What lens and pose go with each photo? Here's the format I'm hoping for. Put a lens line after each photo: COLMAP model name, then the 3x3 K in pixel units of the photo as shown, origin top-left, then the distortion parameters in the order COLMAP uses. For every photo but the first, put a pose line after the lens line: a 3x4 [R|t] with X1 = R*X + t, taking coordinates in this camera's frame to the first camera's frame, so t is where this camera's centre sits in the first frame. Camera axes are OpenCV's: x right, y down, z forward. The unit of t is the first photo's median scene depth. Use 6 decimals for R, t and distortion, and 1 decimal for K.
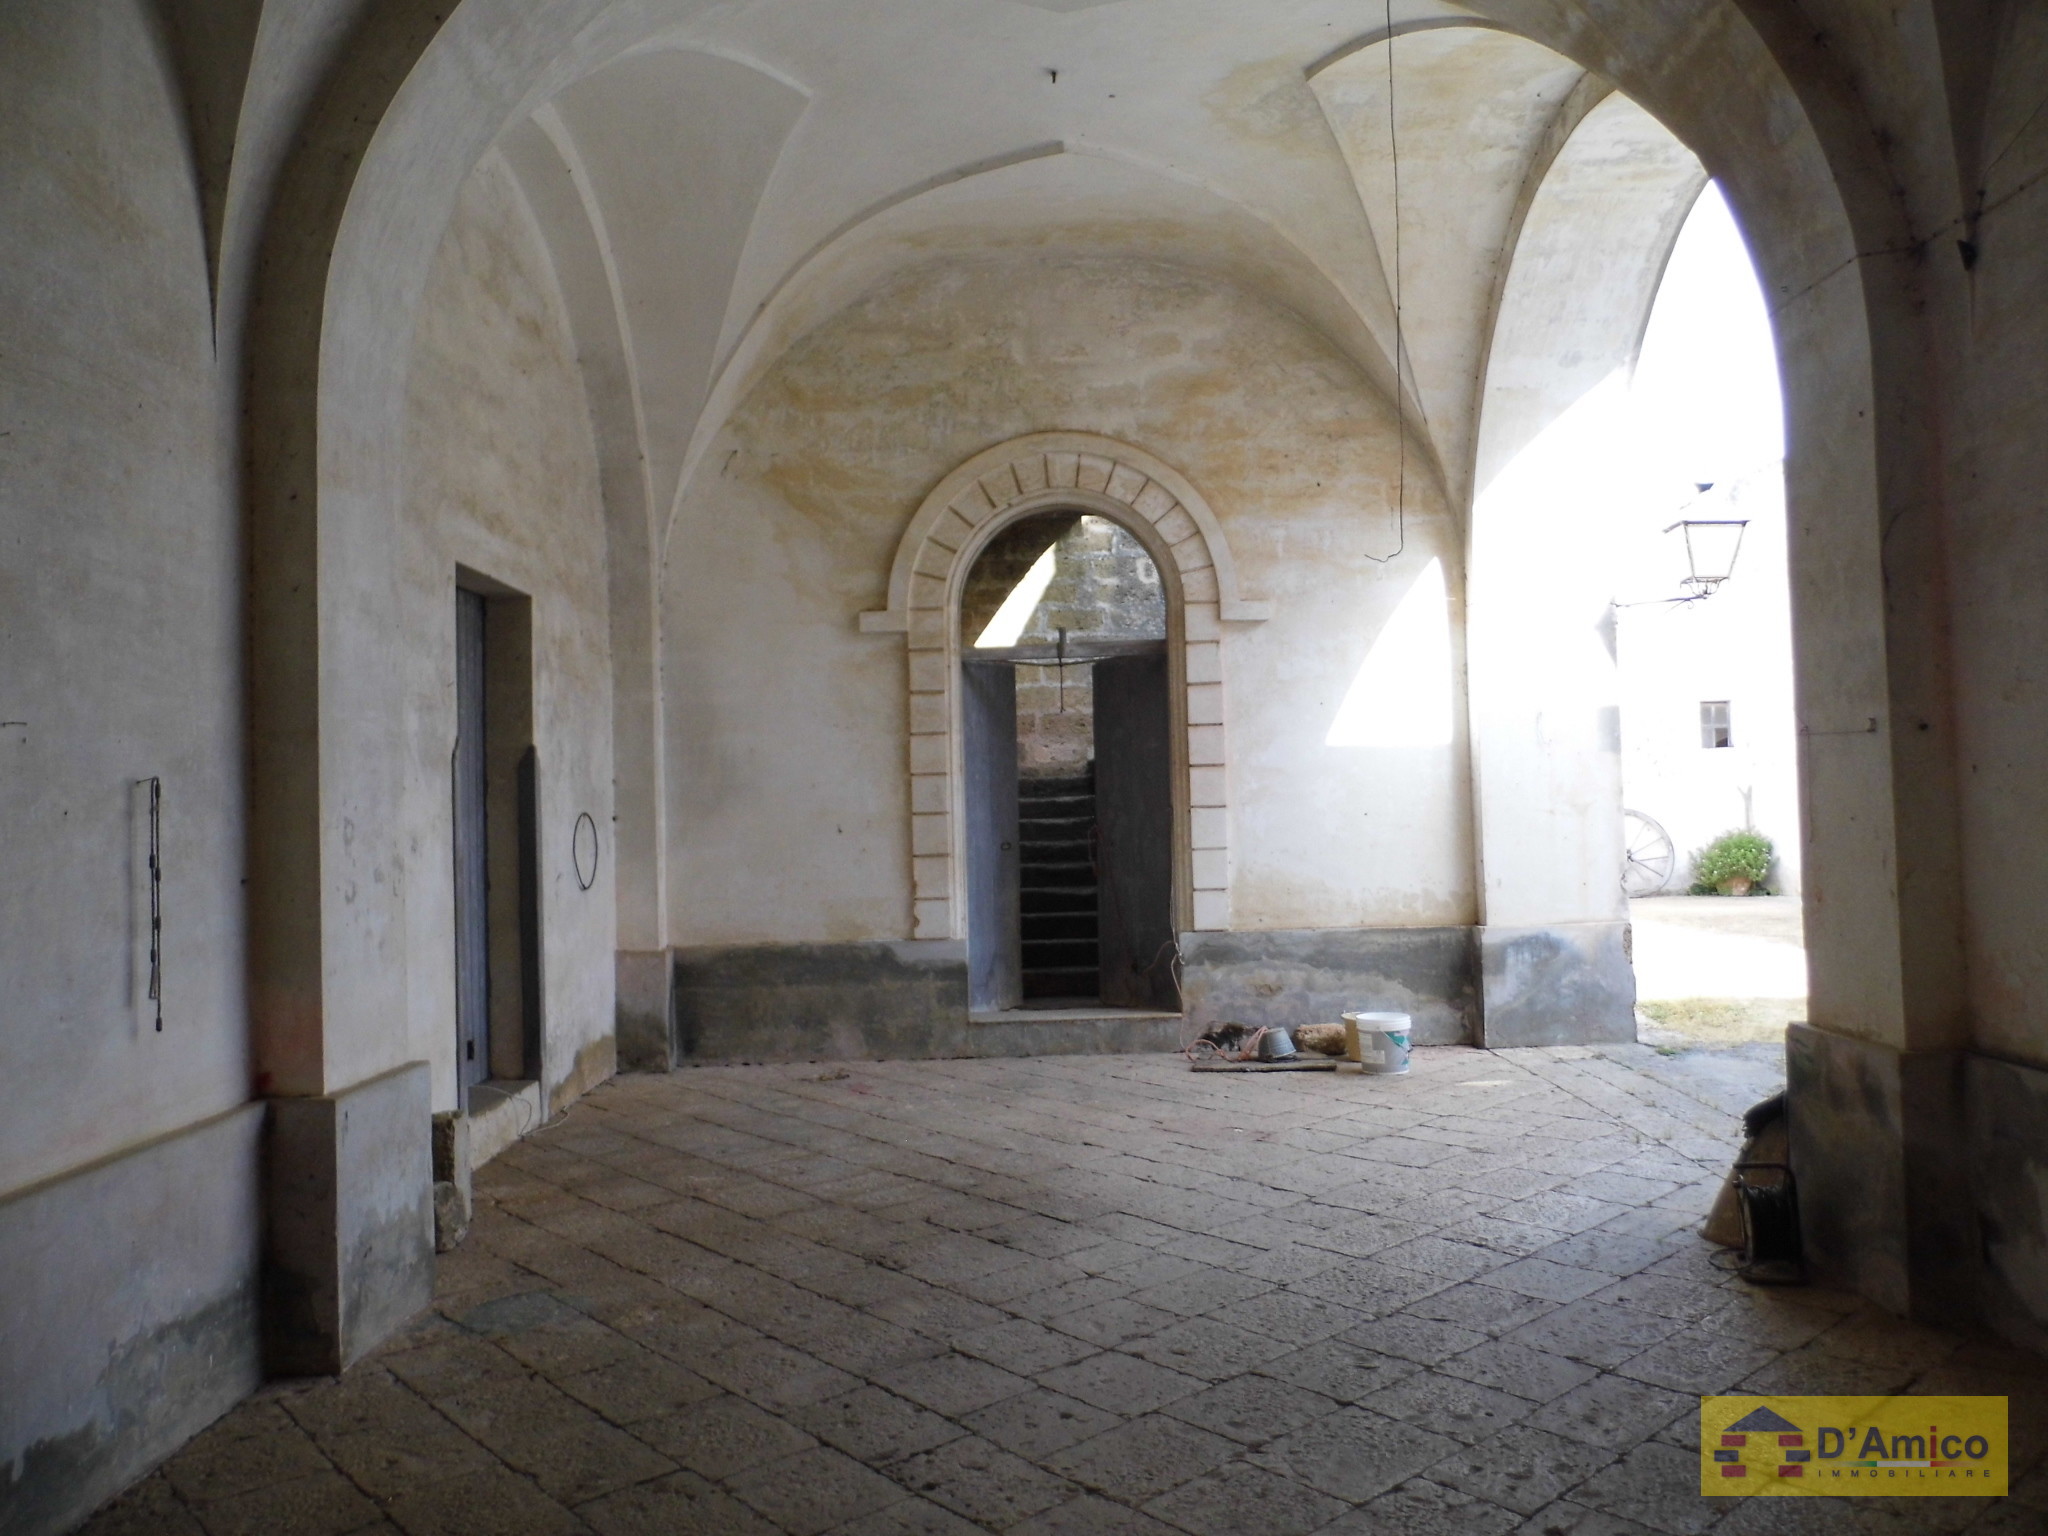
lens RADIAL K [[1538.0, 0, 1024.0], [0, 1538.0, 768.0], [0, 0, 1]] dist [-0.007672, -0.002986]
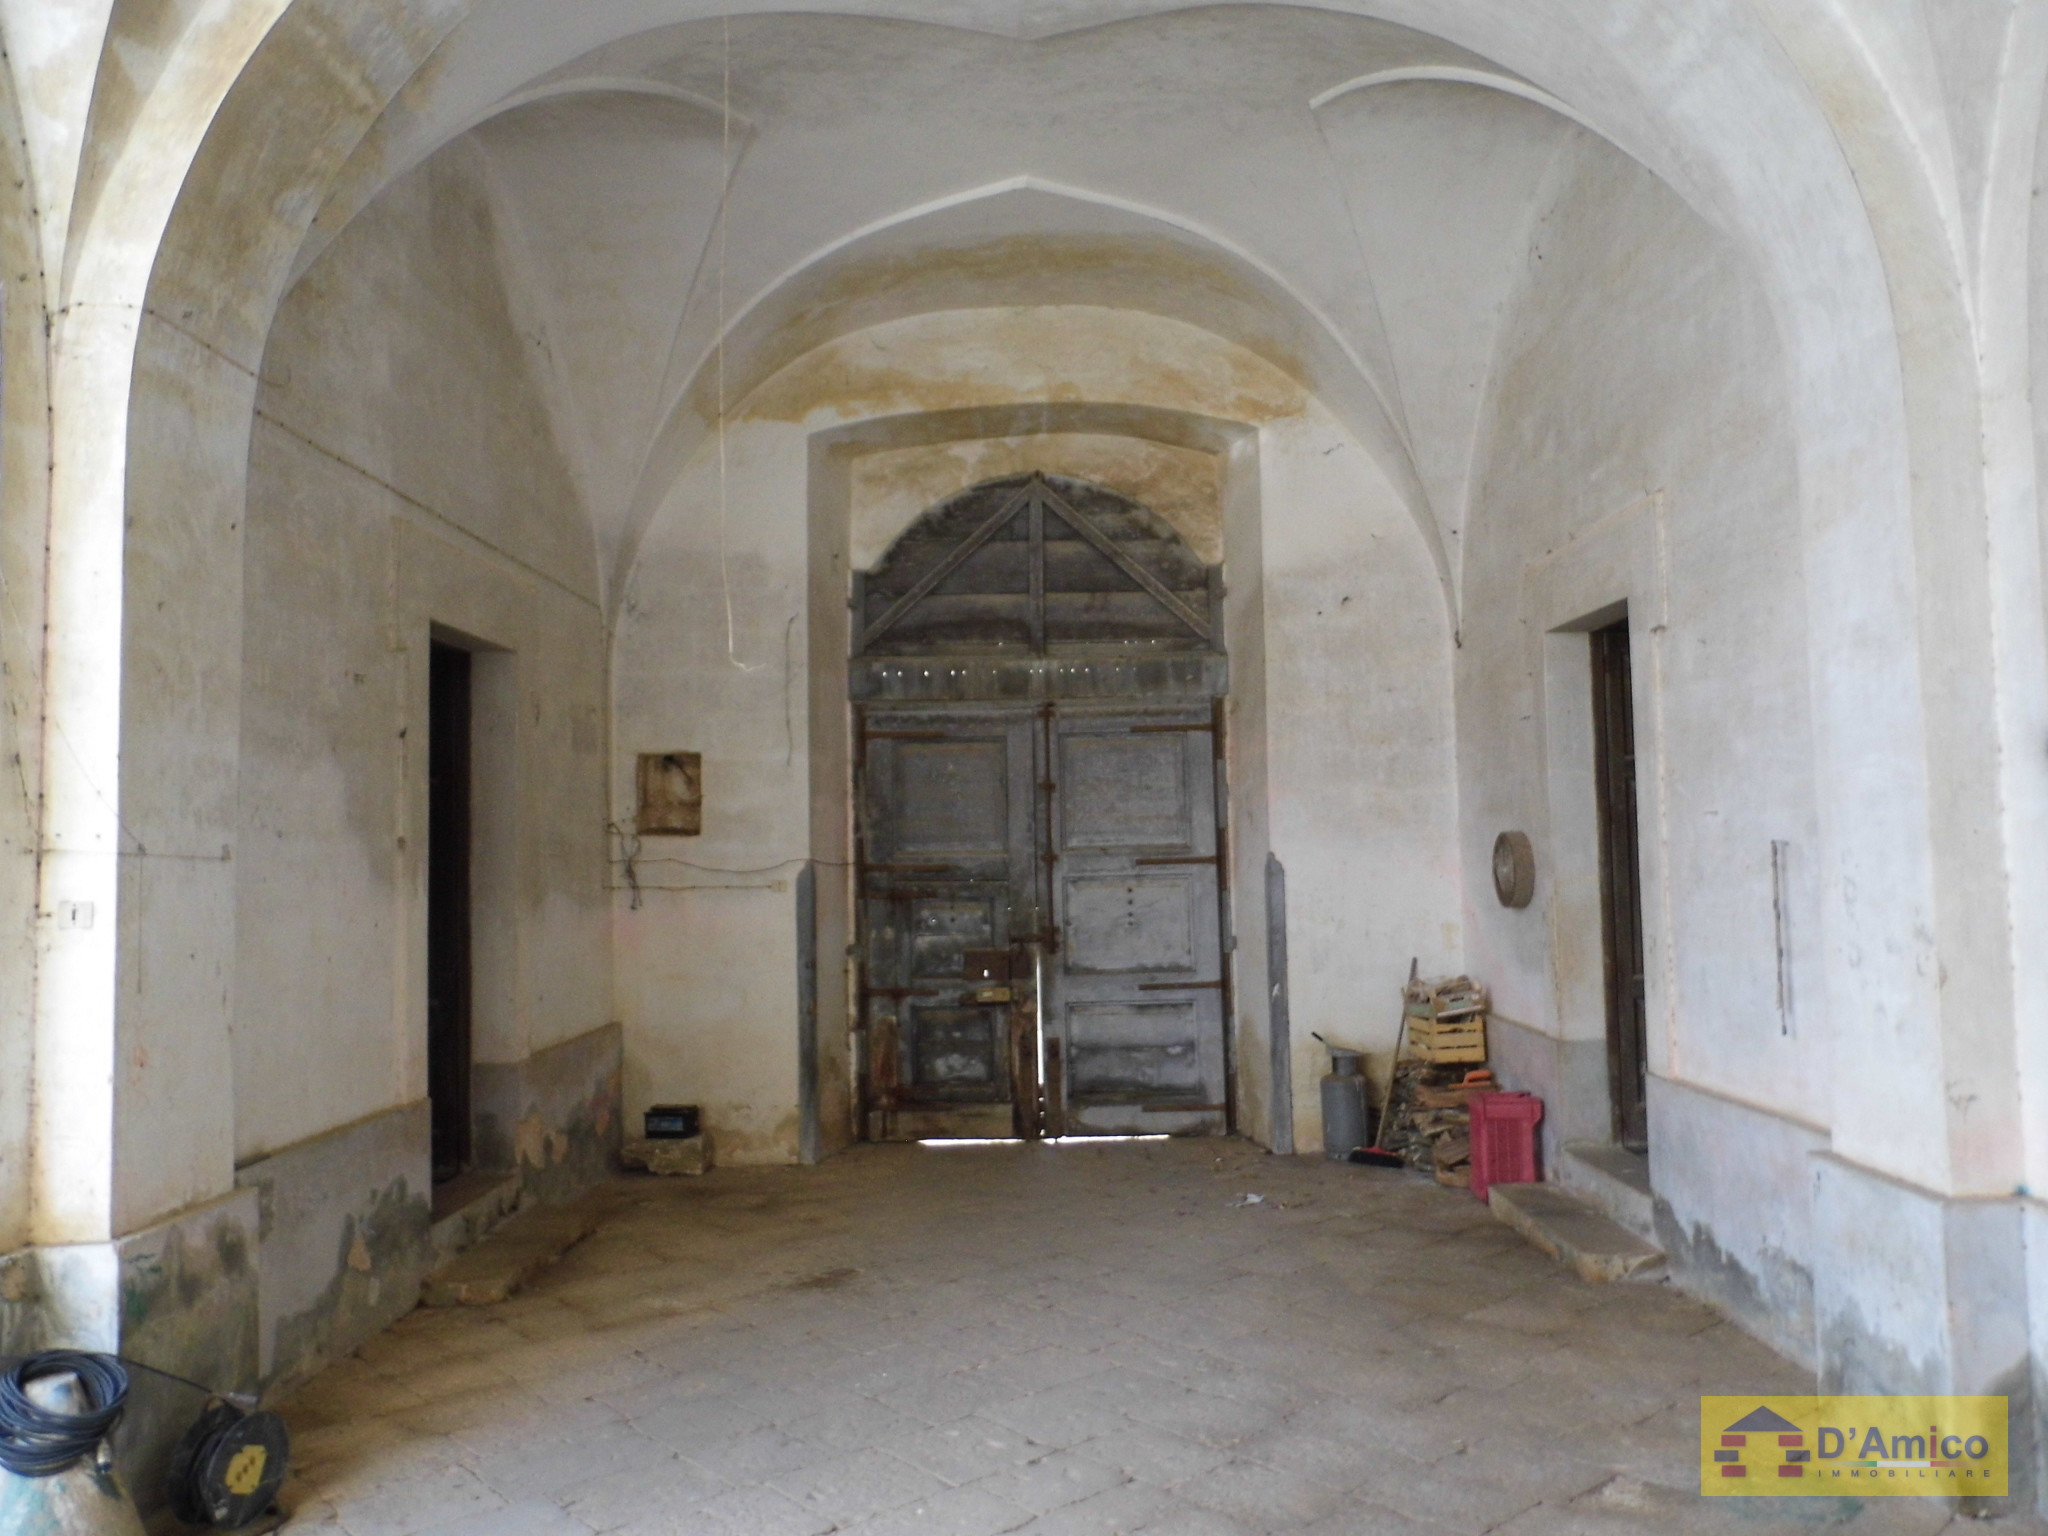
lens RADIAL K [[1538.0, 0, 1024.0], [0, 1538.0, 768.0], [0, 0, 1]] dist [-0.007672, -0.002986]
pose [[-0.998353, 0.043225, -0.037709, 0.091579], [0.046595, 0.994517, -0.093624, 0.030661], [0.033455, -0.095227, -0.994893, 1.905248]]
